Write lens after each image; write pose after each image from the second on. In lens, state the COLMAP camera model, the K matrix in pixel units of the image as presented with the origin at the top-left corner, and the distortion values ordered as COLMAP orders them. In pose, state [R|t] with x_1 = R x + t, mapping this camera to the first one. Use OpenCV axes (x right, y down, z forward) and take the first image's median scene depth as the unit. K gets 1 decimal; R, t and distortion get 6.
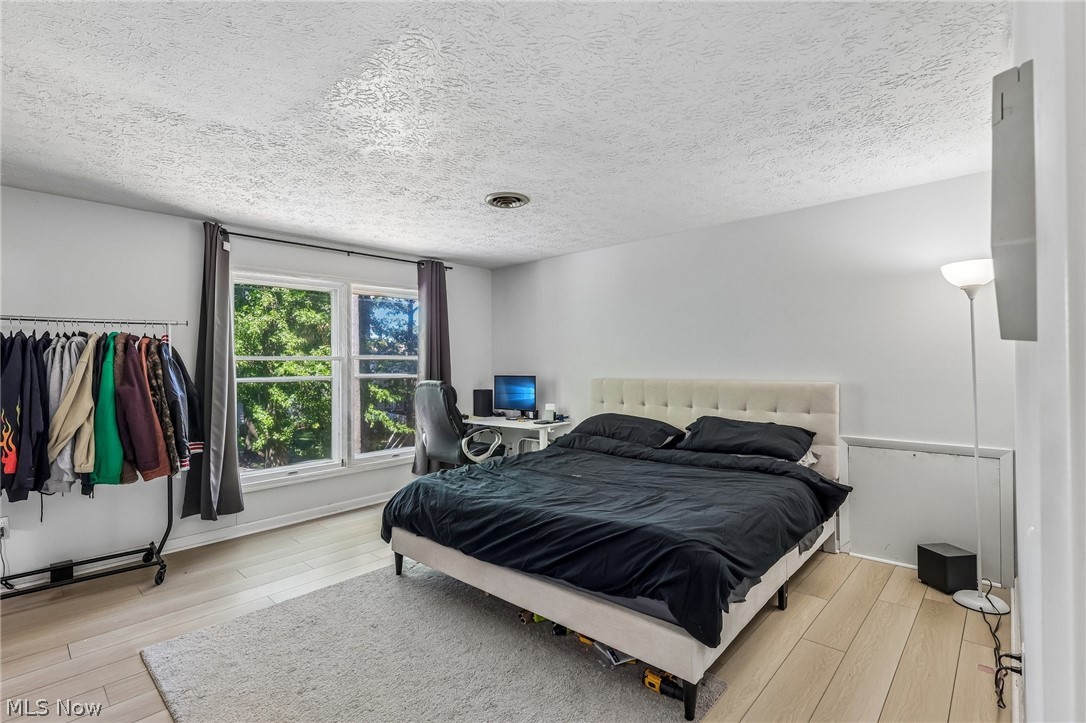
lens RADIAL K [[499.8, 0, 543.0], [0, 499.8, 361.5], [0, 0, 1]] dist [0.002027, -0.000544]
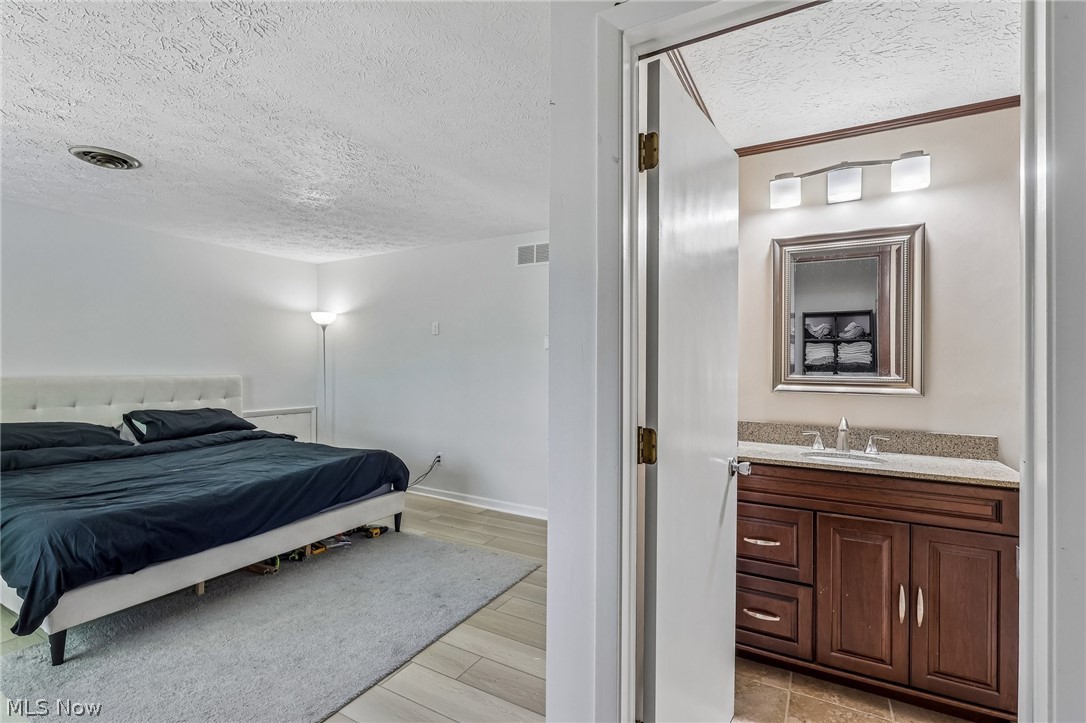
lens RADIAL K [[499.8, 0, 543.0], [0, 499.8, 361.5], [0, 0, 1]] dist [0.002027, -0.000544]
pose [[-0.208998, 0.004131, 0.977907, -1.015058], [-0.027764, 0.999563, -0.010157, -0.007719], [-0.977522, -0.029273, -0.208792, 0.446586]]
